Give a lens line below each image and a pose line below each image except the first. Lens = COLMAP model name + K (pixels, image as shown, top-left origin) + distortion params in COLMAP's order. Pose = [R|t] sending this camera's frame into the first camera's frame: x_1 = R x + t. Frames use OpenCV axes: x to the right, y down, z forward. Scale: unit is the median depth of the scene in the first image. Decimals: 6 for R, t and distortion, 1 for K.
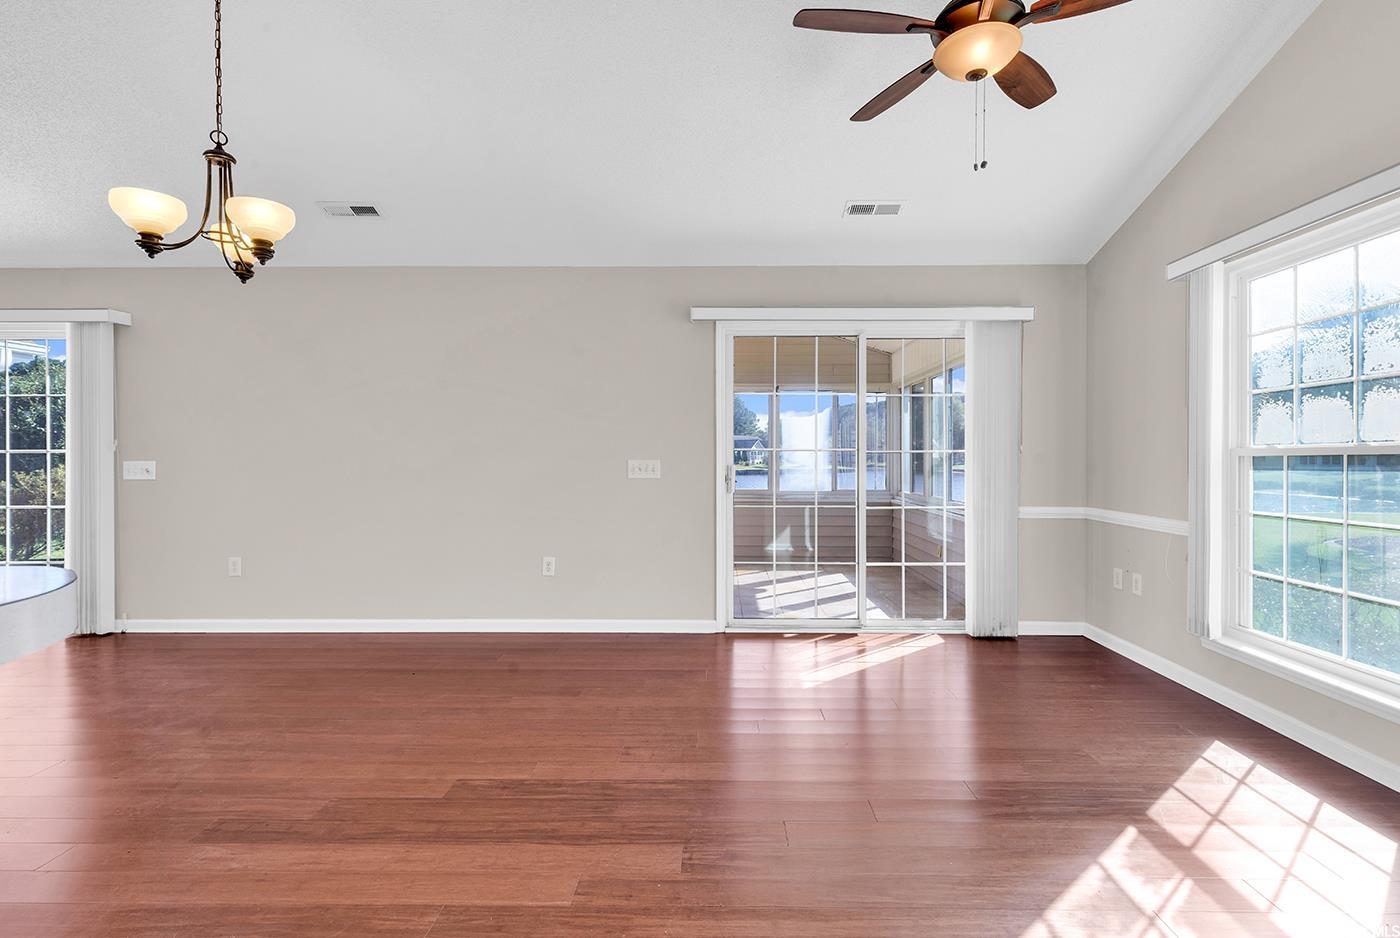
lens RADIAL K [[644.1, 0, 703.6], [0, 644.1, 489.6], [0, 0, 1]] dist [0.023327, -0.000125]
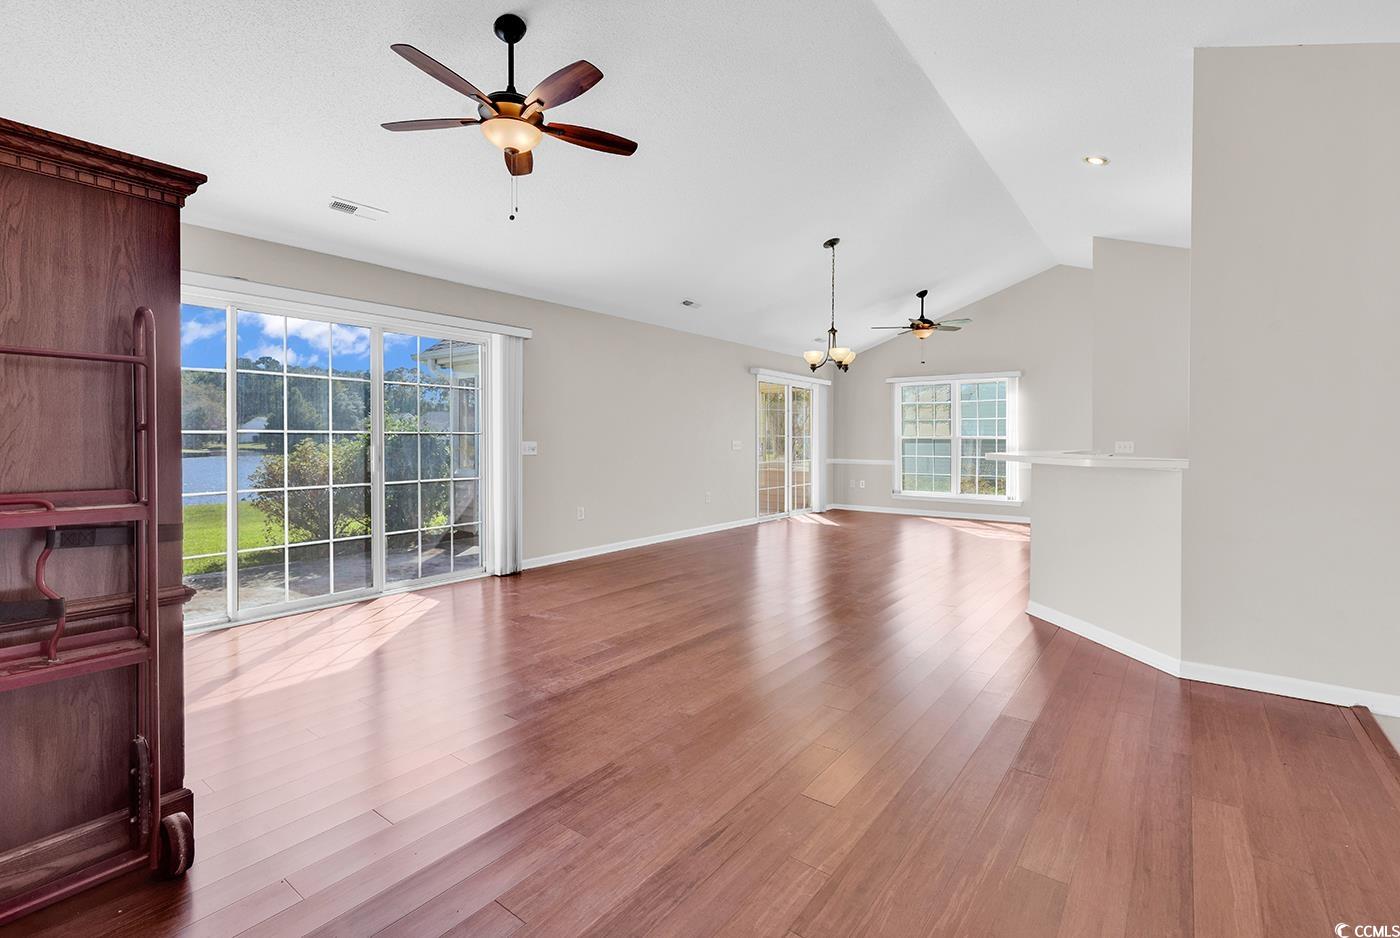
lens RADIAL K [[628.7, 0, 699.3], [0, 628.7, 447.2], [0, 0, 1]] dist [0.001473, -0.000472]
pose [[0.589752, -0.006350, 0.807560, -1.716806], [0.040045, 0.998969, -0.021389, 0.011832], [-0.806591, 0.044953, 0.589398, -0.057213]]
